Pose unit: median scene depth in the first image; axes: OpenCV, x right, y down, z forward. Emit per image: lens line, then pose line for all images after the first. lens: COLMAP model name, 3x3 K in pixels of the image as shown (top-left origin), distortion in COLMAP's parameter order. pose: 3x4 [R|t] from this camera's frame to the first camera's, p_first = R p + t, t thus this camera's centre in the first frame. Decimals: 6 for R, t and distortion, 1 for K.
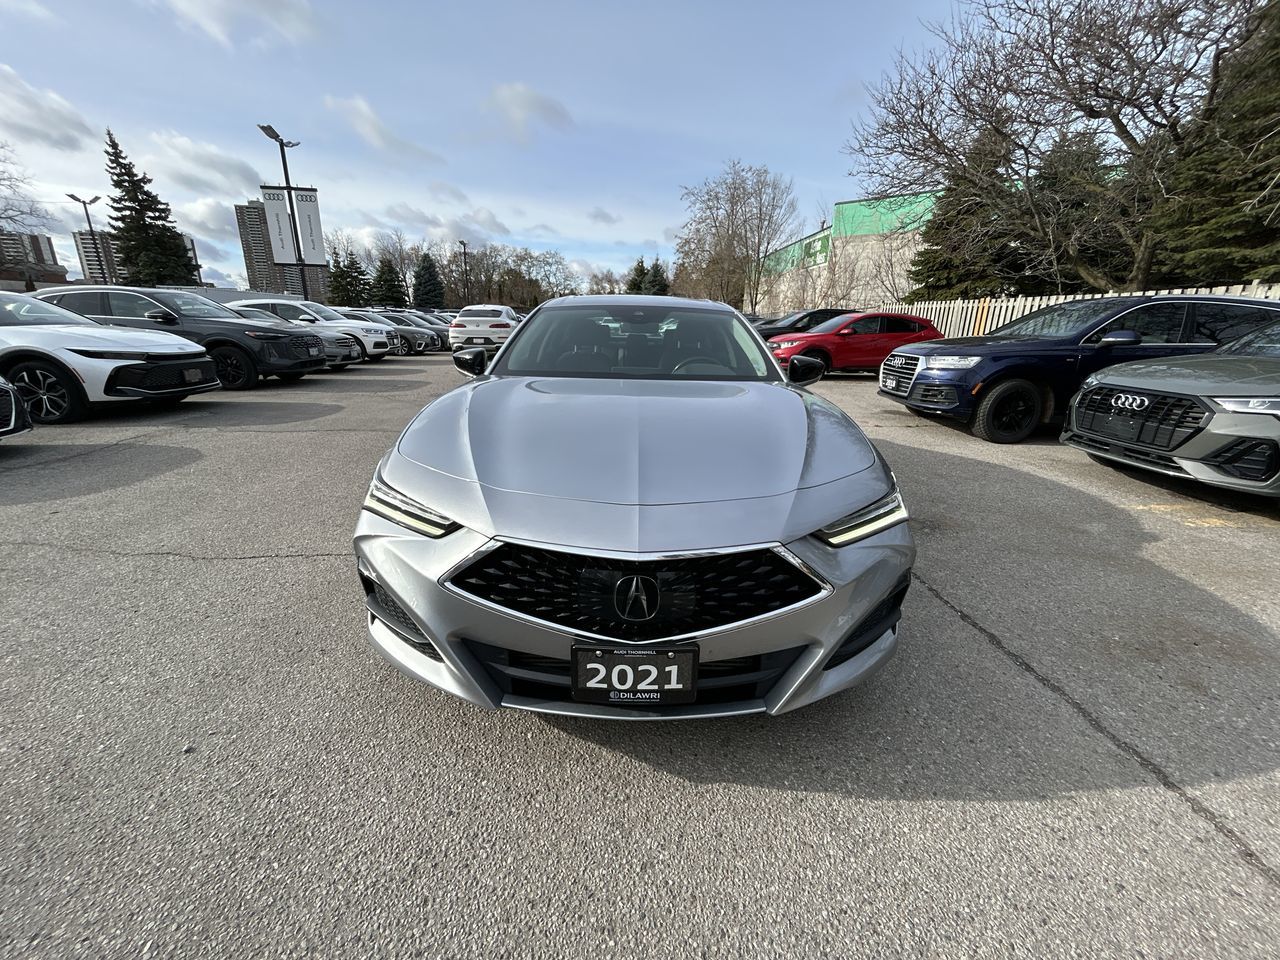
lens RADIAL K [[515.3, 0, 638.3], [0, 515.3, 479.4], [0, 0, 1]] dist [-0.001314, 0.000056]
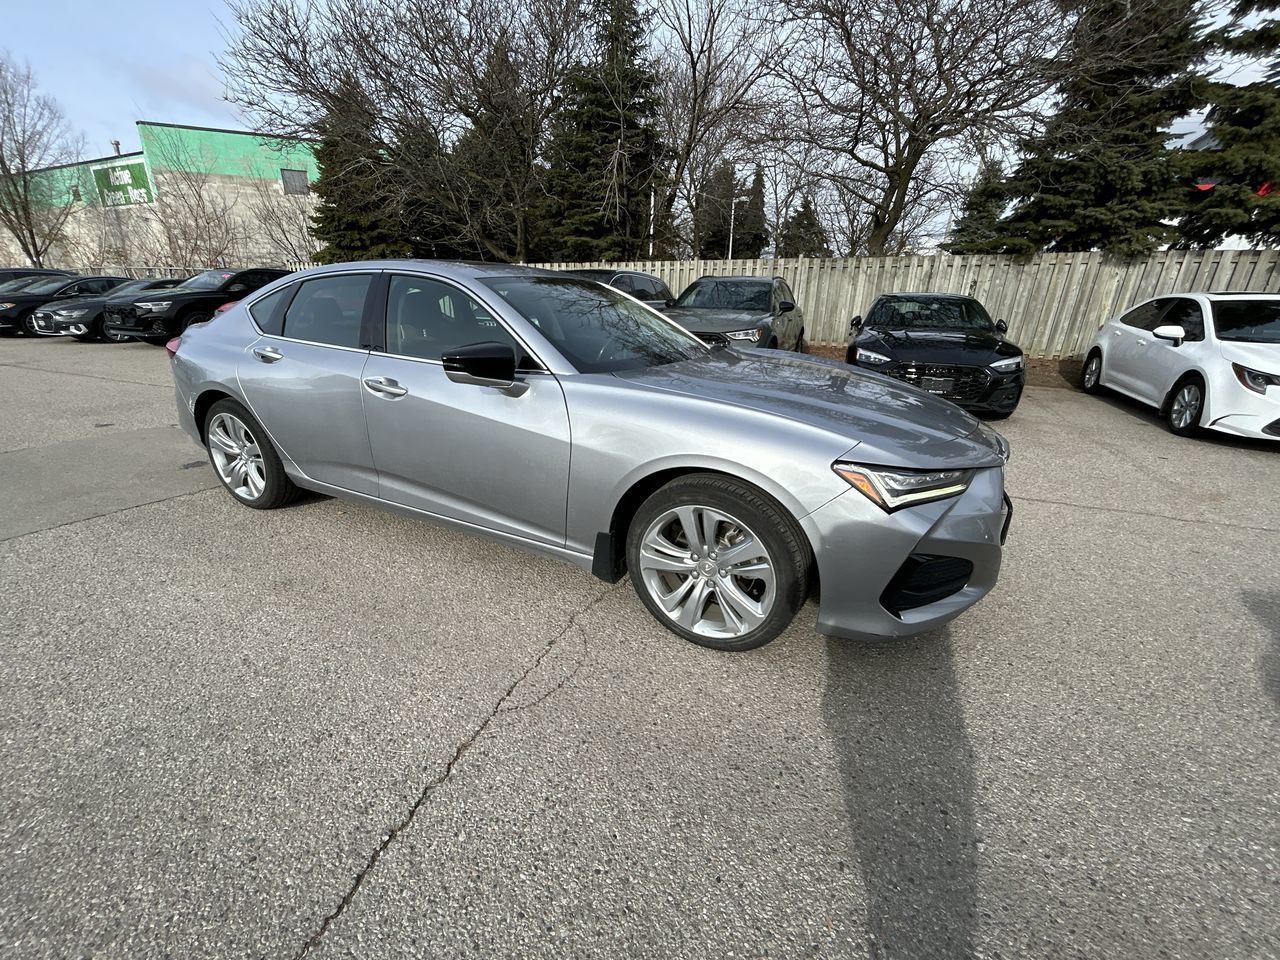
lens RADIAL K [[515.3, 0, 636.8], [0, 515.3, 480.9], [0, 0, 1]] dist [-0.001314, 0.000056]
pose [[0.441540, -0.318479, 0.838817, -0.205492], [0.256917, 0.940615, 0.221892, -0.044079], [-0.859672, 0.117533, 0.497142, 0.125241]]
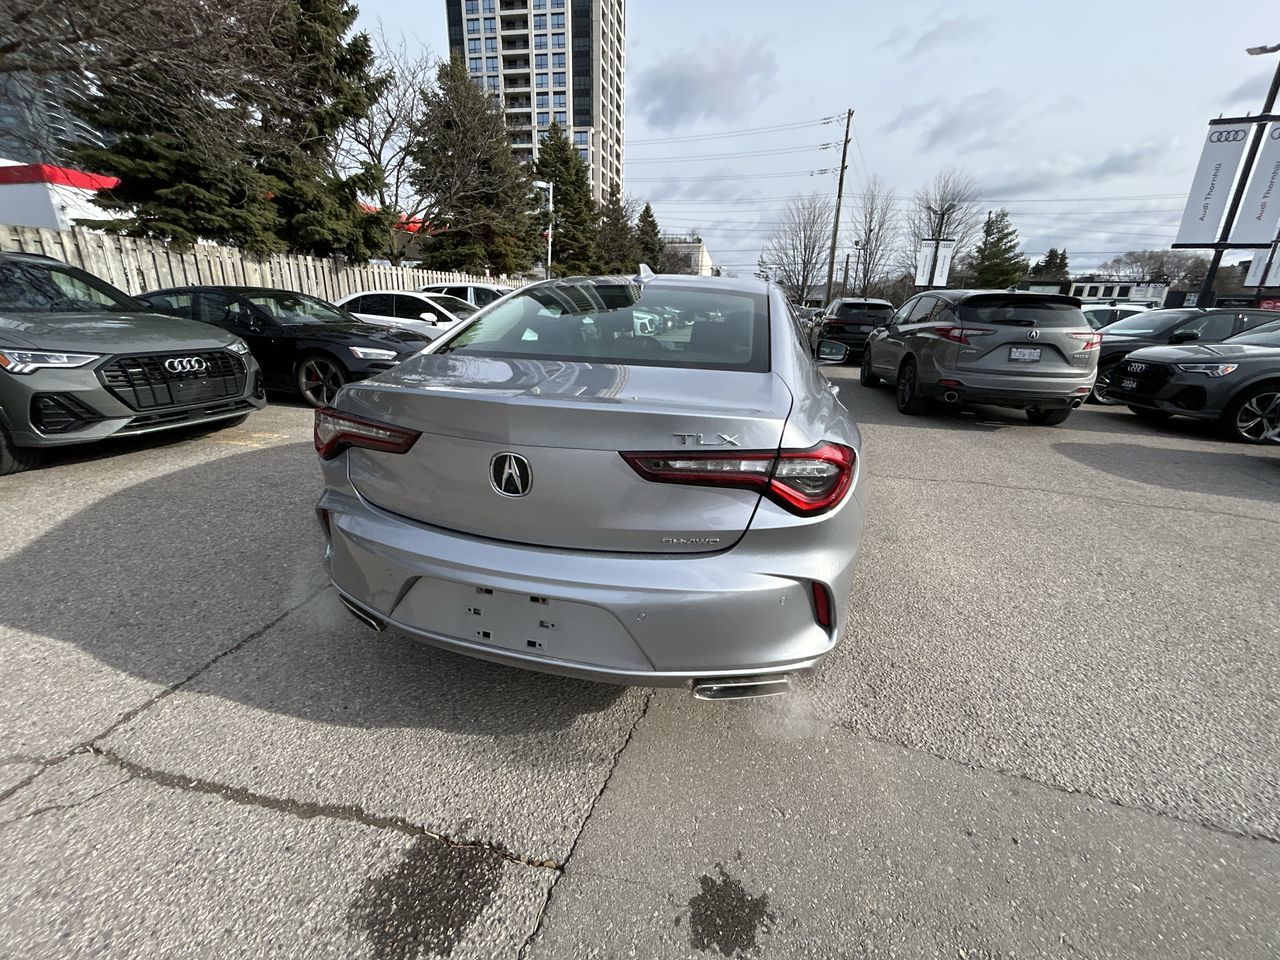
lens RADIAL K [[515.3, 0, 637.6], [0, 515.3, 480.2], [0, 0, 1]] dist [-0.001314, 0.000056]
pose [[-0.963612, -0.132068, 0.232401, -0.050558], [0.028469, 0.813769, 0.580491, -0.172430], [-0.265785, 0.565984, -0.780398, 0.552543]]
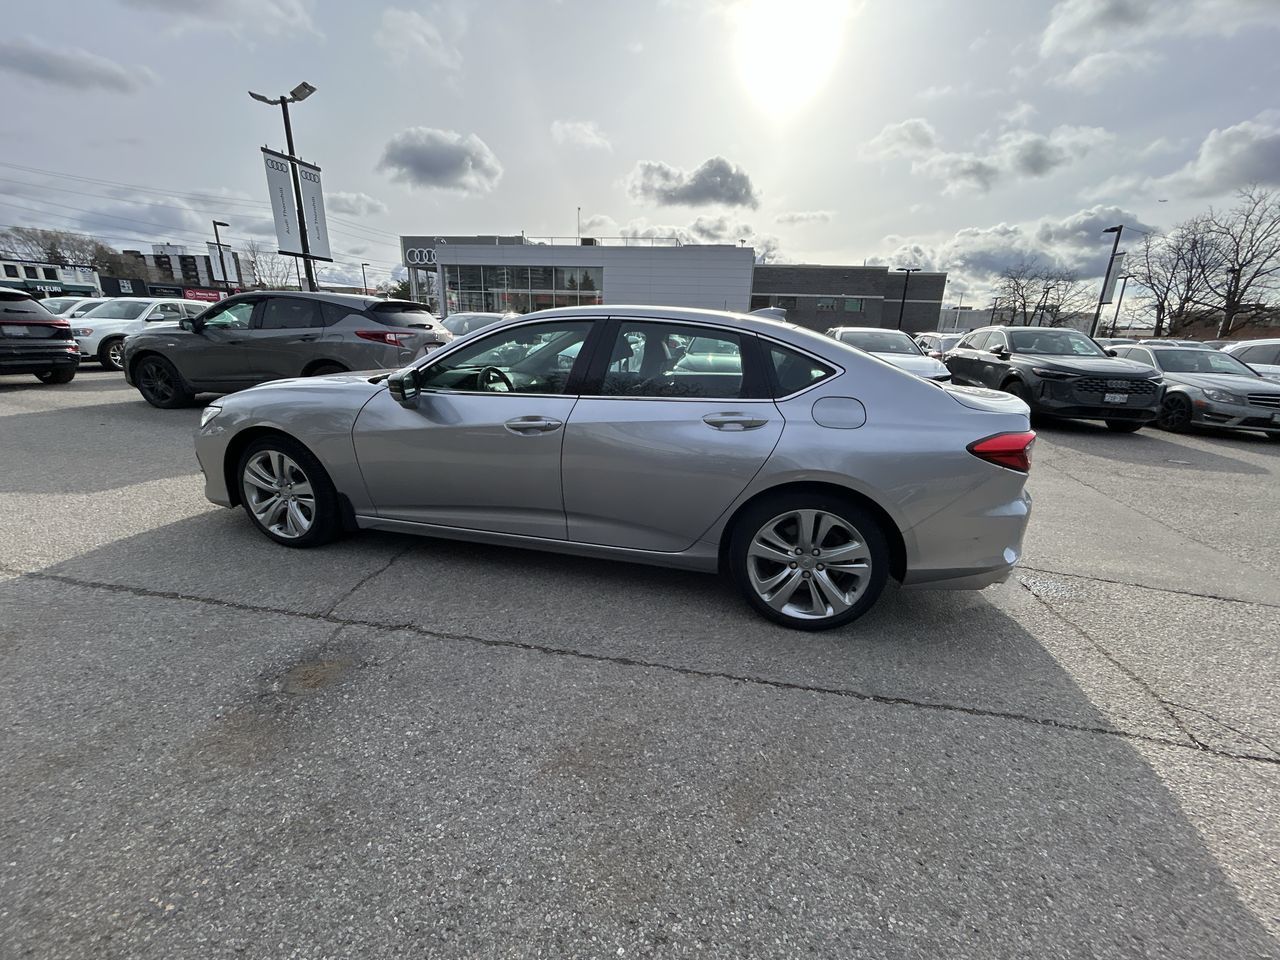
lens RADIAL K [[515.3, 0, 638.2], [0, 515.3, 479.1], [0, 0, 1]] dist [-0.001314, 0.000056]
pose [[-0.249674, 0.241359, -0.937768, 0.256821], [-0.325321, 0.891241, 0.315999, -0.113423], [0.912047, 0.383972, -0.144001, 0.373160]]
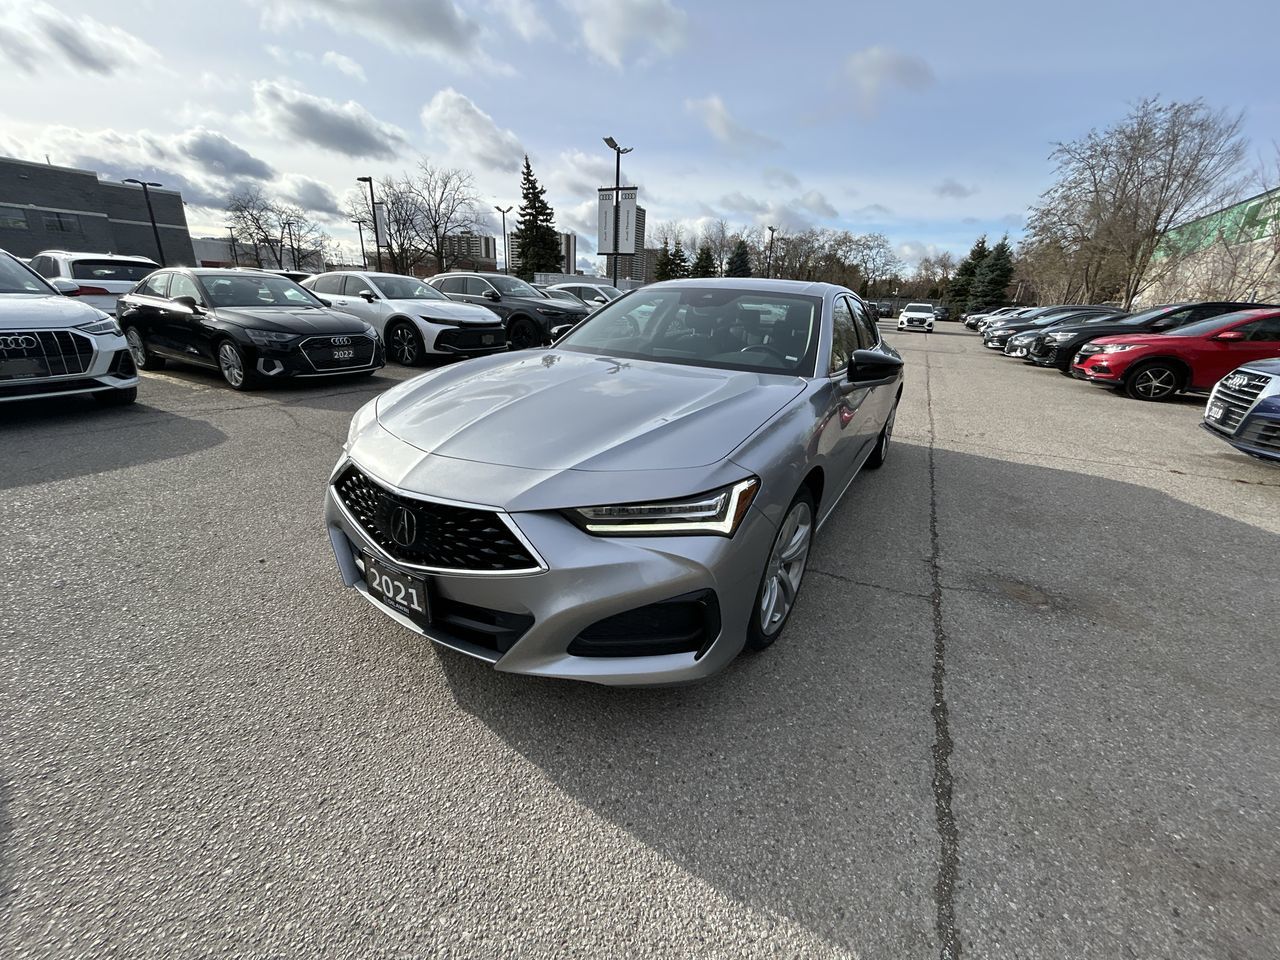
lens RADIAL K [[515.3, 0, 637.0], [0, 515.3, 479.5], [0, 0, 1]] dist [-0.001314, 0.000056]
pose [[0.845829, 0.193881, -0.496975, 0.110211], [-0.181962, 0.980602, 0.072864, -0.007025], [0.501461, 0.028801, 0.864701, 0.023716]]
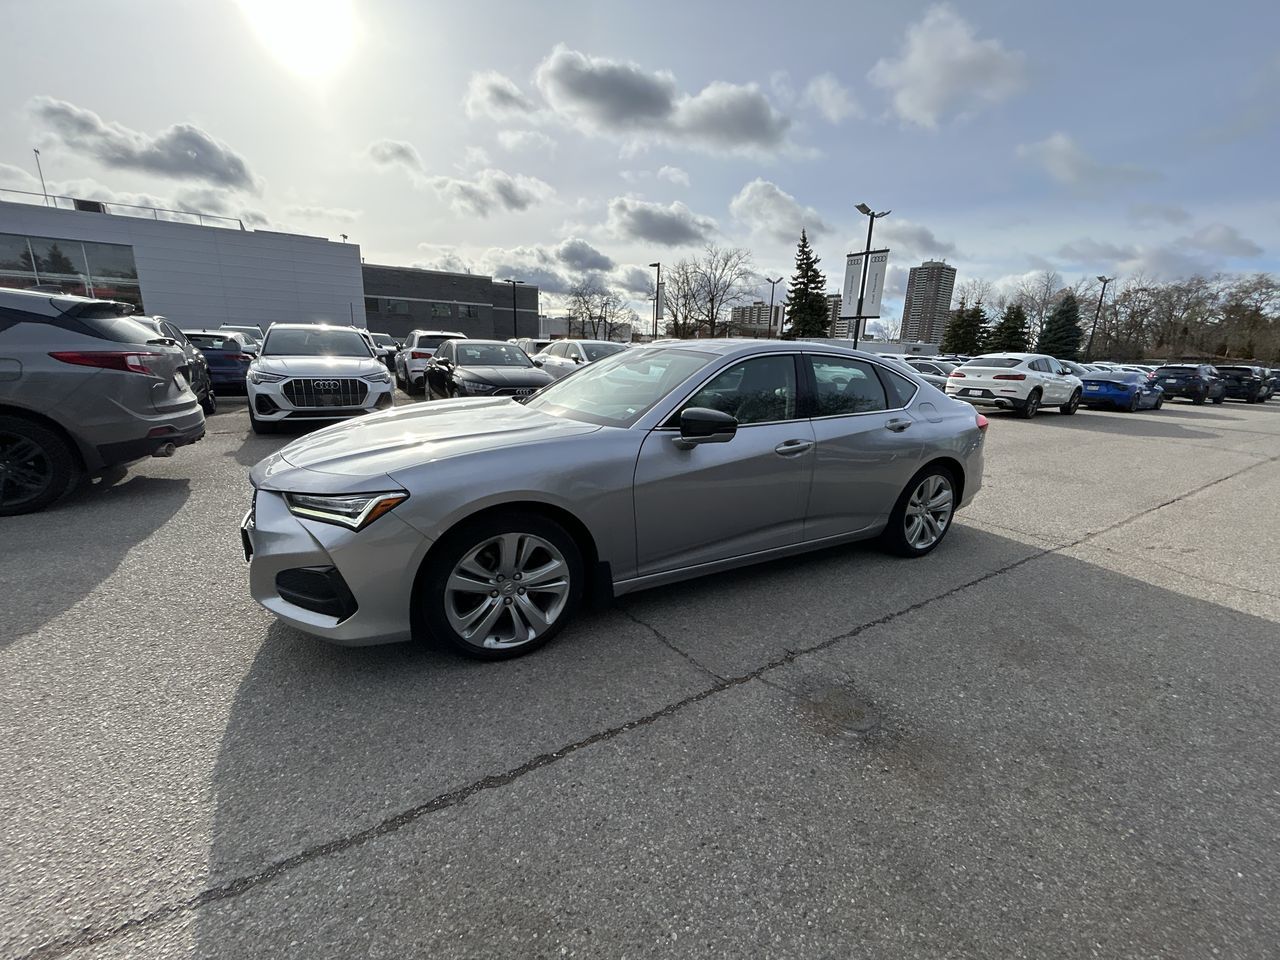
lens RADIAL K [[515.3, 0, 636.9], [0, 515.3, 481.6], [0, 0, 1]] dist [-0.001314, 0.000056]
pose [[0.472236, 0.216966, -0.854353, 0.239707], [-0.286528, 0.954383, 0.083993, -0.040309], [0.833604, 0.205131, 0.512861, 0.125841]]
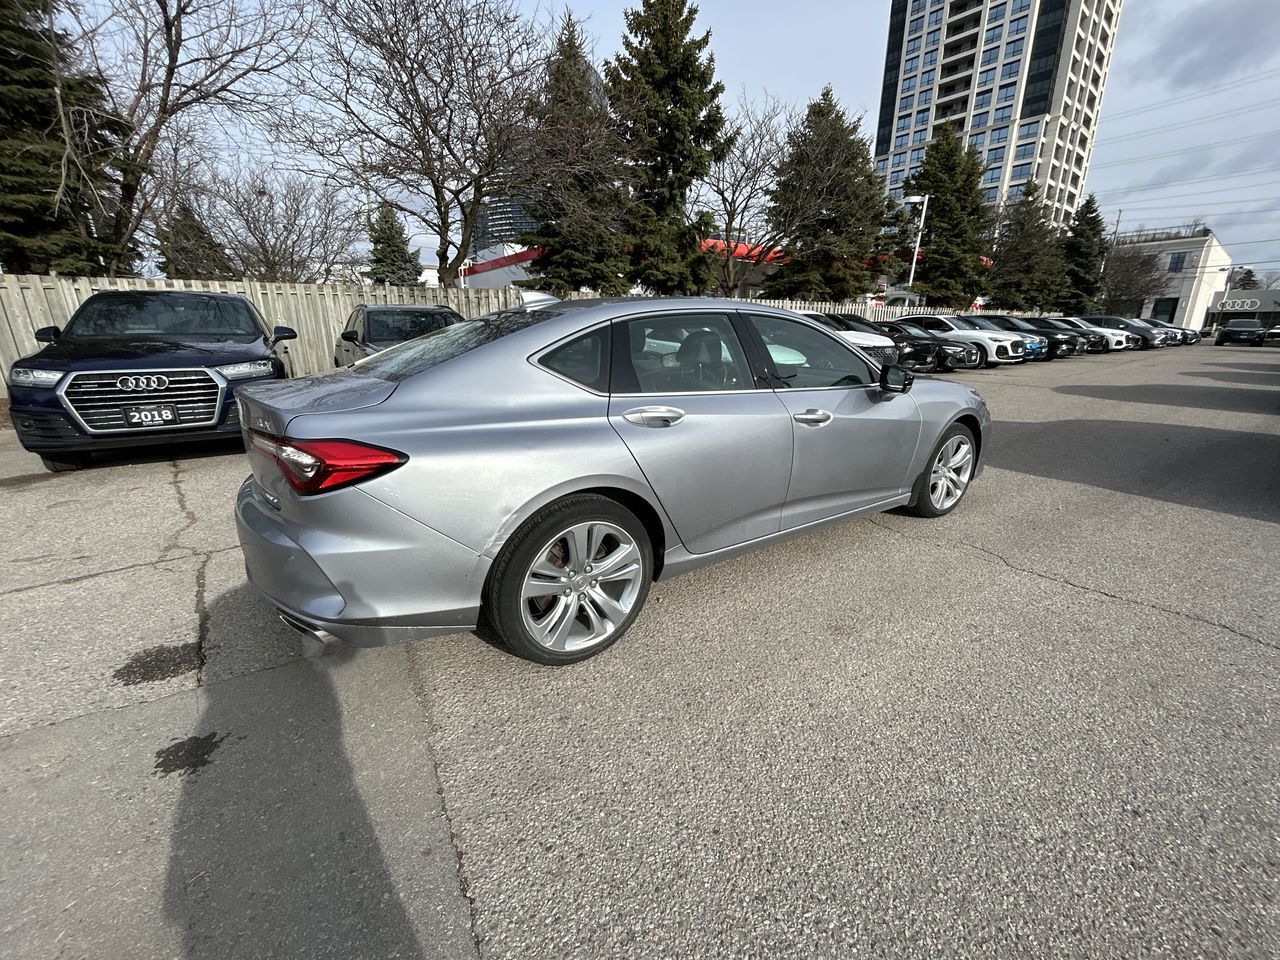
lens RADIAL K [[515.3, 0, 637.9], [0, 515.3, 479.6], [0, 0, 1]] dist [-0.001314, 0.000056]
pose [[-0.564934, -0.258918, 0.783461, -0.206018], [0.229183, 0.862896, 0.450428, -0.147334], [-0.792669, 0.434018, -0.428140, 0.454011]]
